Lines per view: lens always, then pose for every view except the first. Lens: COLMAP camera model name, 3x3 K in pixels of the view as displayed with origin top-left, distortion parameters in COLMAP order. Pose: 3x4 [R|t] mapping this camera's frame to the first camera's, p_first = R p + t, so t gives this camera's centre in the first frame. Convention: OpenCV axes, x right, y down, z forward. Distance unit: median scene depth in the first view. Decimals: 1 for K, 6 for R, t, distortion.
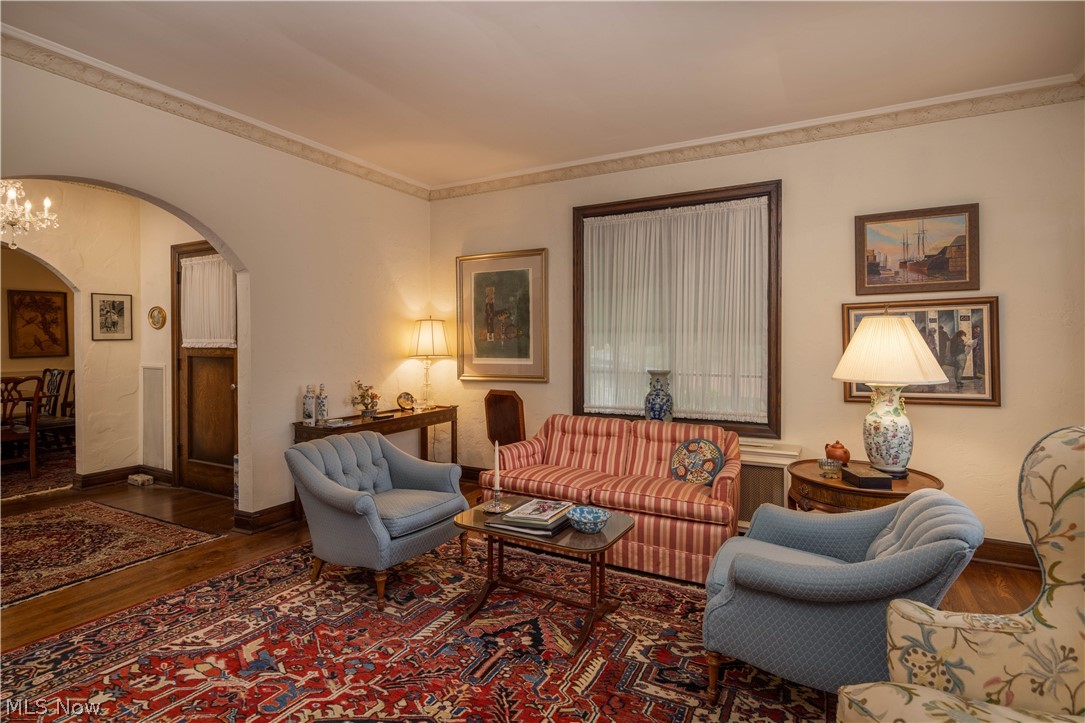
lens RADIAL K [[530.6, 0, 545.5], [0, 530.6, 343.8], [0, 0, 1]] dist [-0.000392, -0.002093]
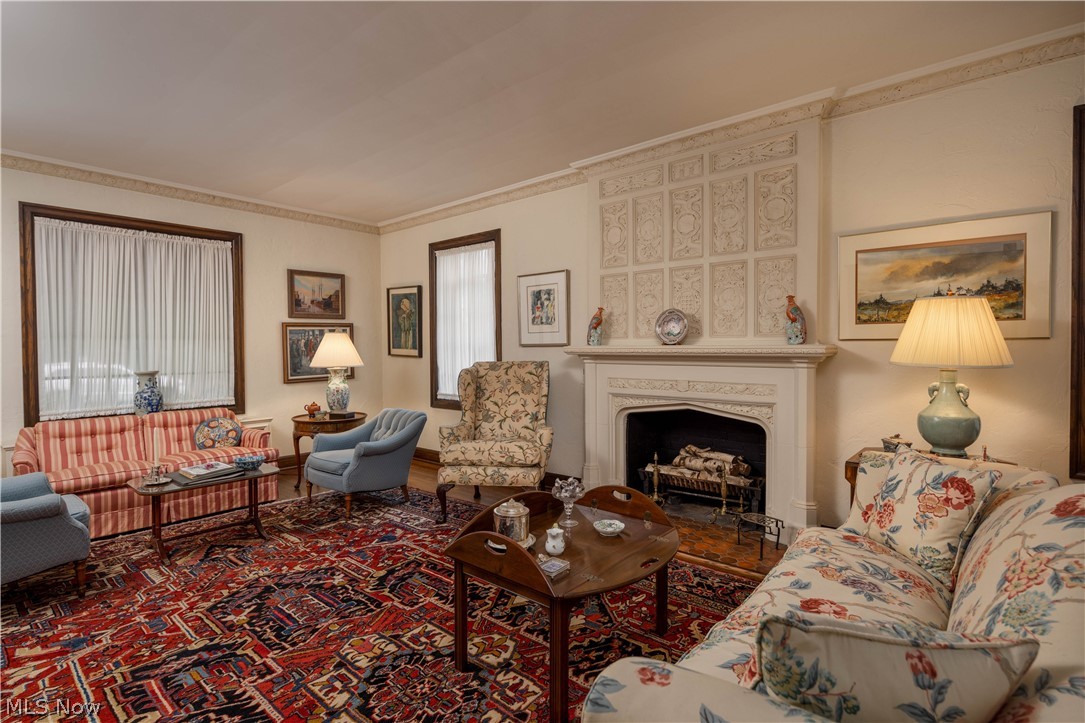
lens RADIAL K [[522.1, 0, 544.1], [0, 522.1, 358.2], [0, 0, 1]] dist [-0.002672, -0.001170]
pose [[0.205643, -0.022428, 0.978370, -1.182761], [0.009668, 0.999735, 0.020886, 0.009870], [-0.978579, 0.005163, 0.205805, -0.136476]]
